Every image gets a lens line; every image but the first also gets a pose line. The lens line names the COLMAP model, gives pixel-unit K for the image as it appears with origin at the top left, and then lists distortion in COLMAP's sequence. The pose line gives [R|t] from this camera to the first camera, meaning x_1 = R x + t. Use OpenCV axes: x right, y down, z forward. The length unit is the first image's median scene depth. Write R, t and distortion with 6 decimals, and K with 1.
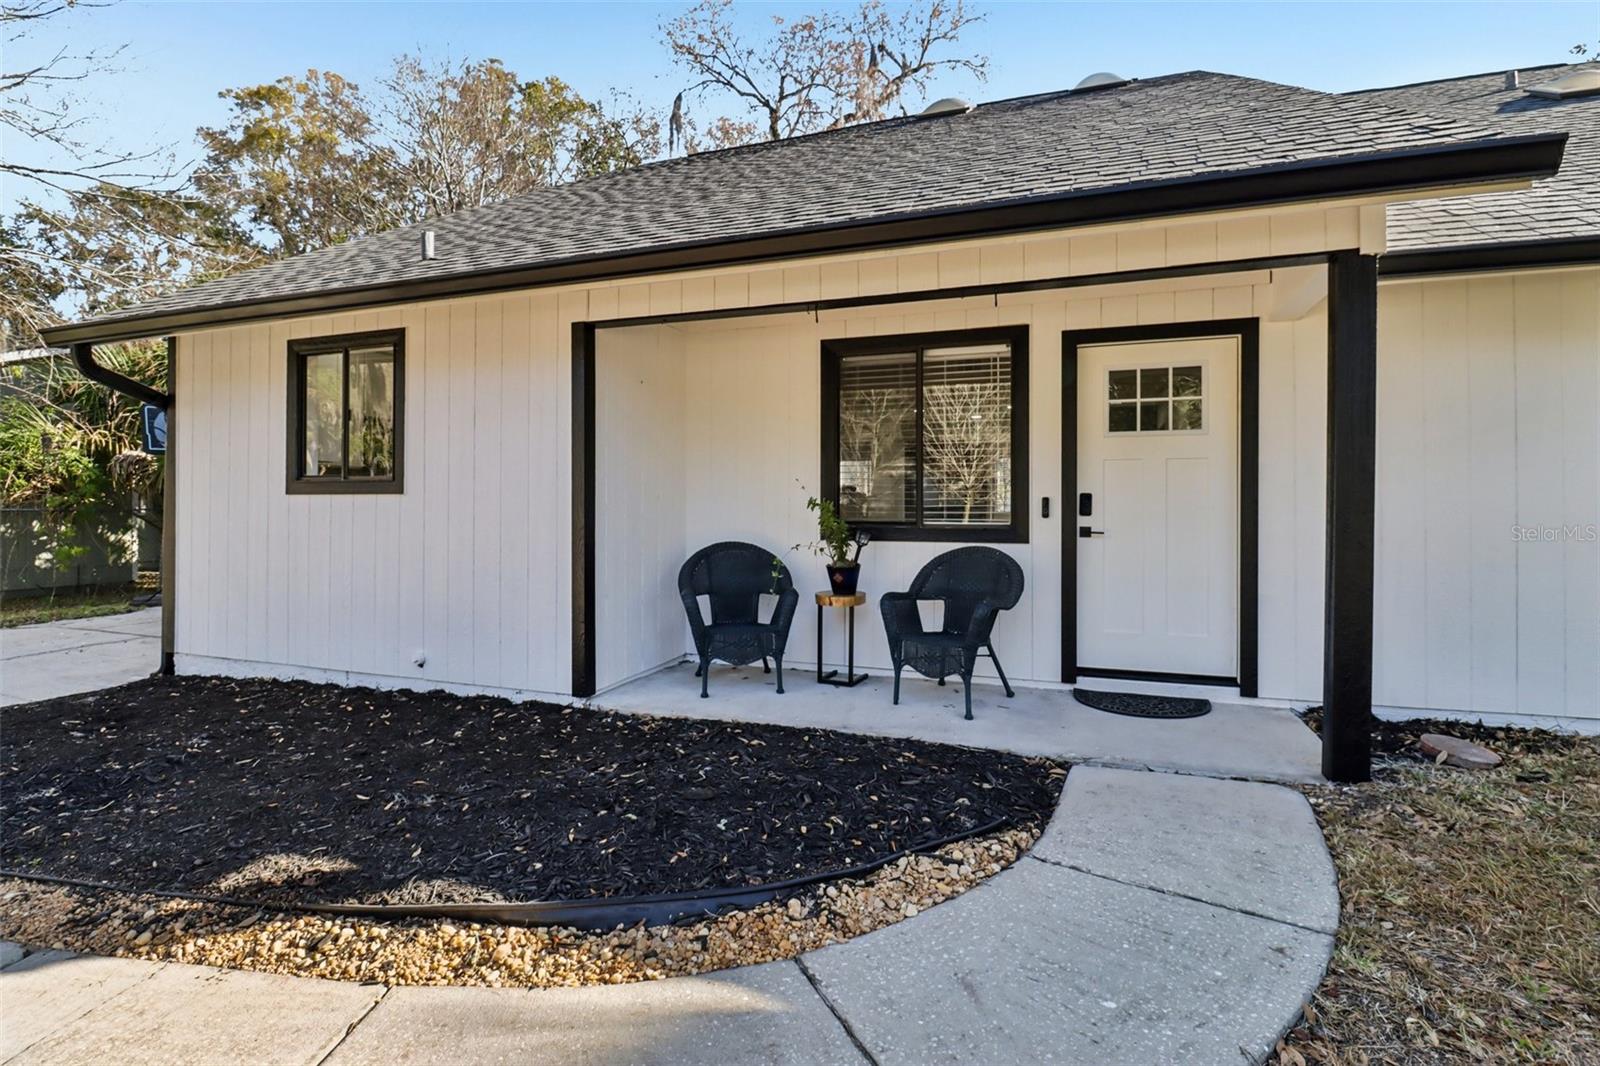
lens RADIAL K [[747.7, 0, 798.9], [0, 747.7, 513.3], [0, 0, 1]] dist [-0.016131, -0.000446]
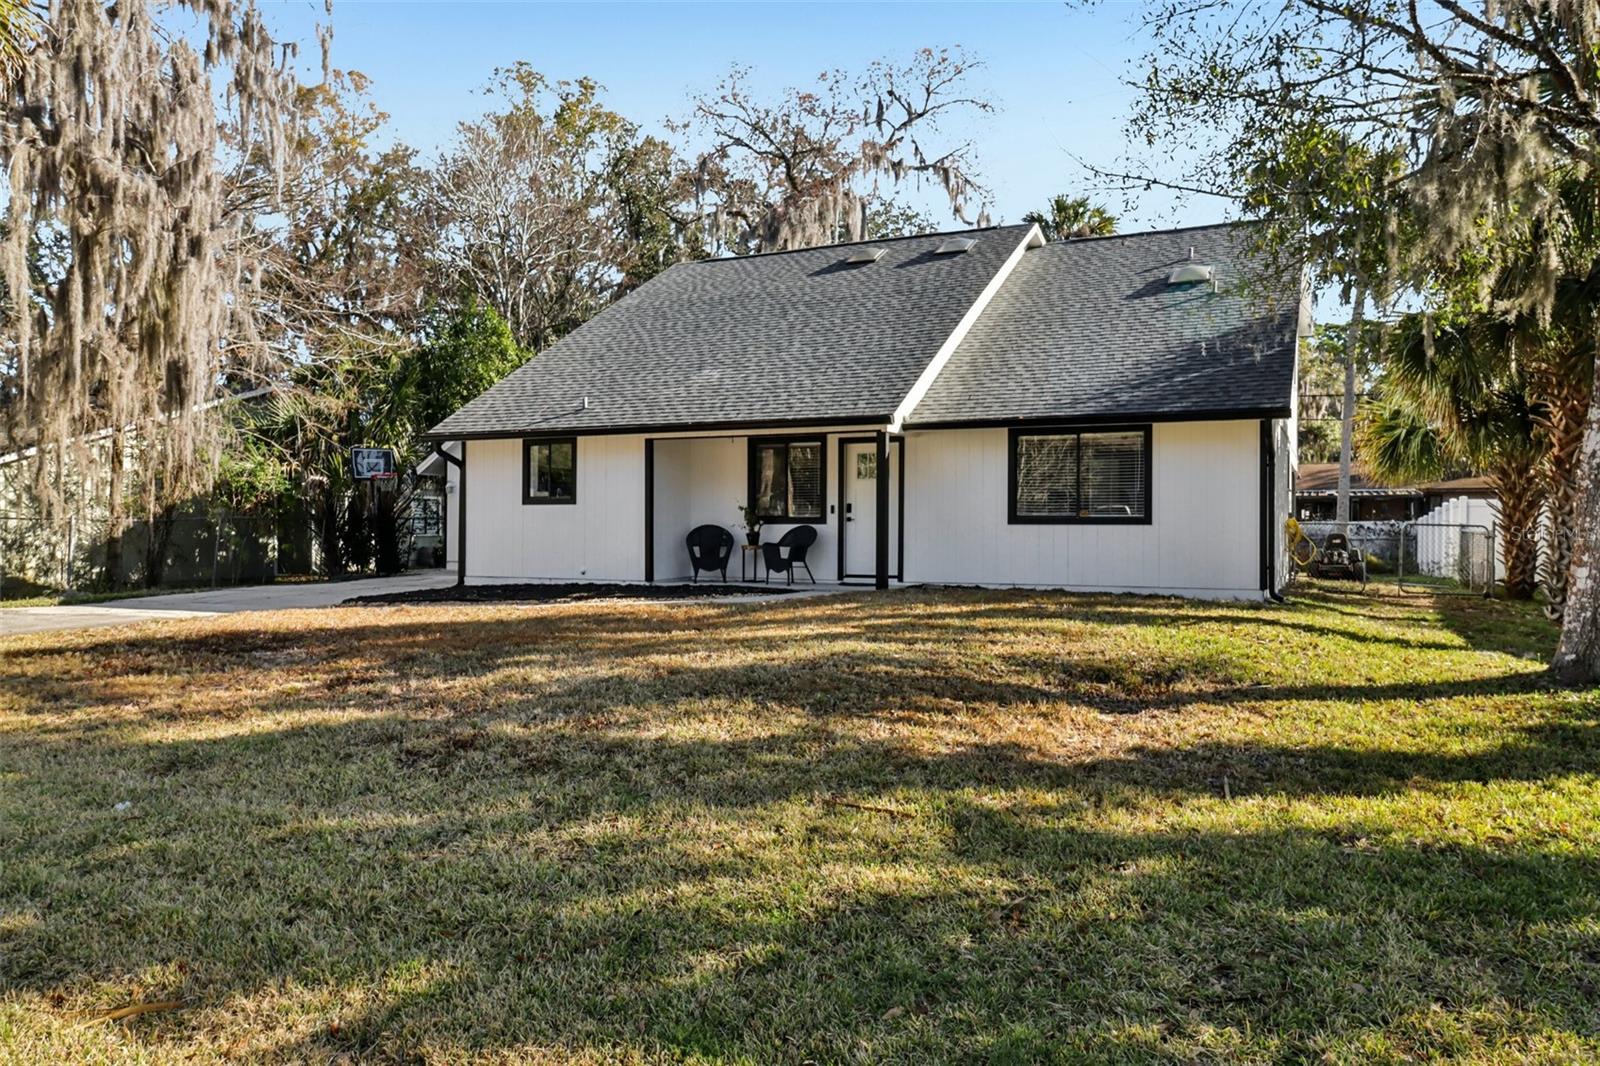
lens RADIAL K [[1157.8, 0, 800.0], [0, 1157.8, 533.0], [0, 0, 1]] dist [0.000857, 0.000247]
pose [[0.995084, 0.000531, -0.099034, 0.581916], [-0.000925, 0.999992, -0.003934, 0.082433], [0.099031, 0.004007, 0.995076, -2.724735]]
